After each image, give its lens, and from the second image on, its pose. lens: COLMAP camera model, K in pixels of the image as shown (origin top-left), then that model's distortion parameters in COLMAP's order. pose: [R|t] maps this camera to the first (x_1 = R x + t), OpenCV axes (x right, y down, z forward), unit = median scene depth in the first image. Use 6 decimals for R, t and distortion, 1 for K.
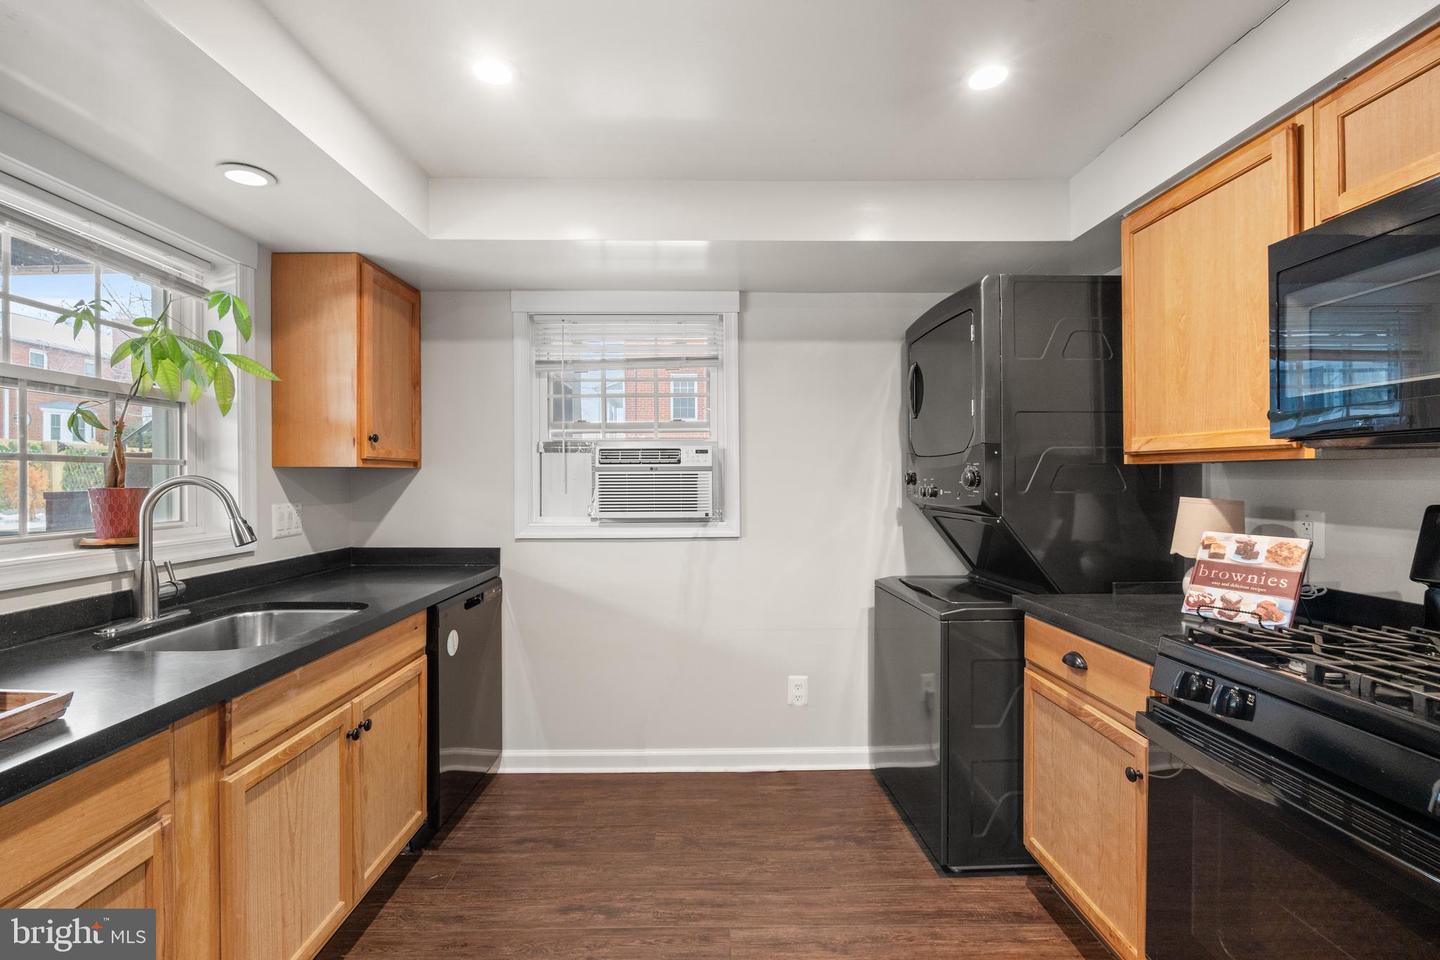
lens RADIAL K [[632.6, 0, 712.9], [0, 632.6, 479.2], [0, 0, 1]] dist [-0.006330, 0.001104]
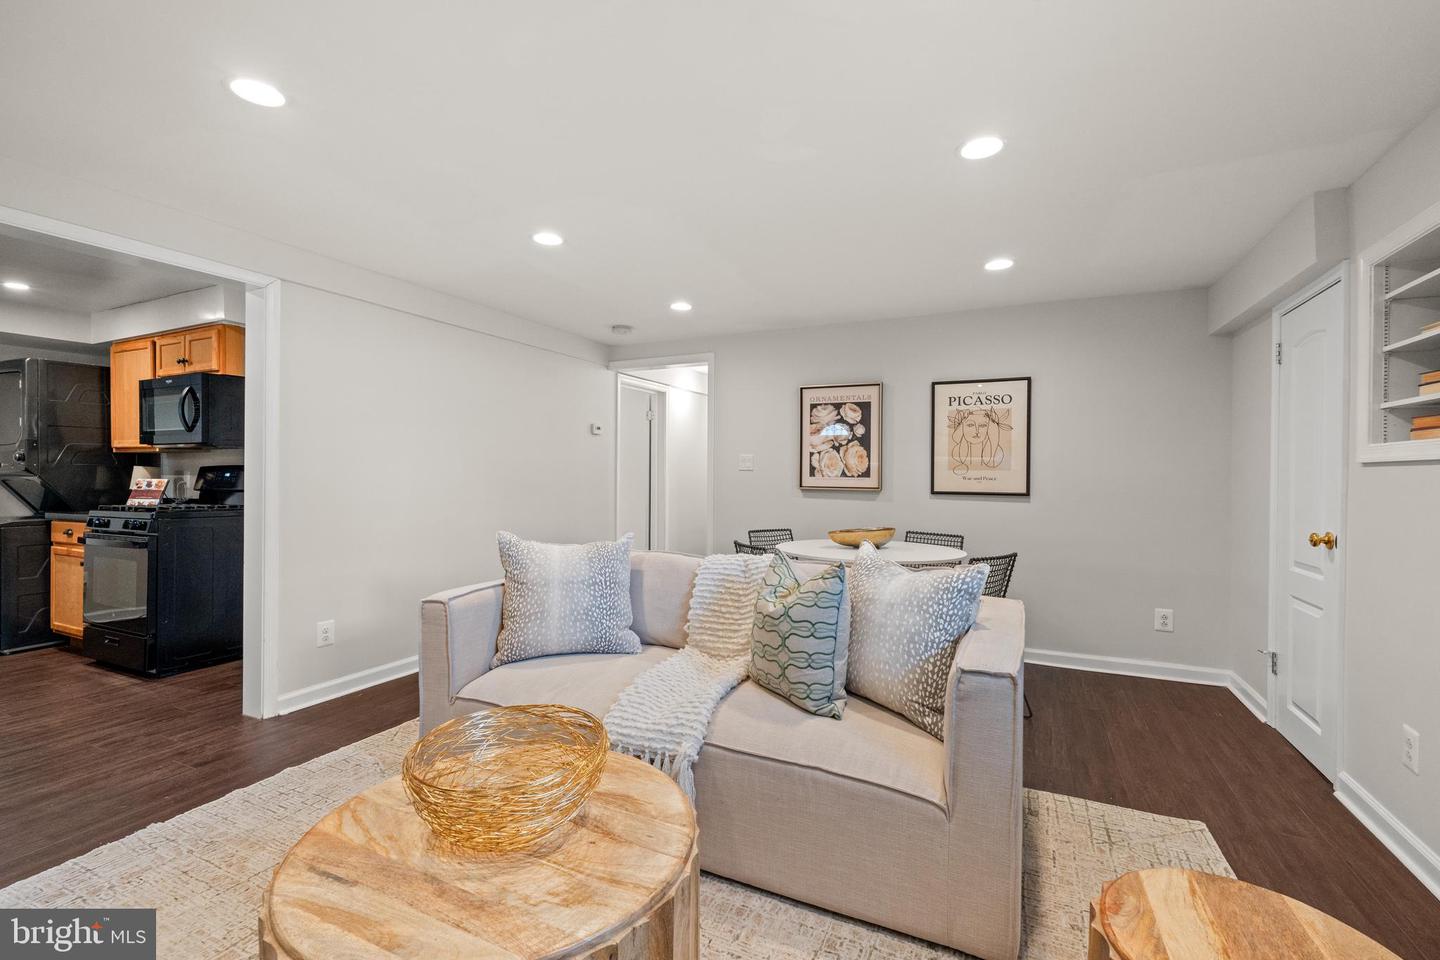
lens RADIAL K [[632.6, 0, 718.7], [0, 632.6, 477.3], [0, 0, 1]] dist [-0.006330, 0.001104]
pose [[0.449321, 0.002215, 0.893368, -0.367891], [-0.000119, 0.999997, -0.002419, 0.066685], [-0.893370, 0.000981, 0.449320, -1.846504]]
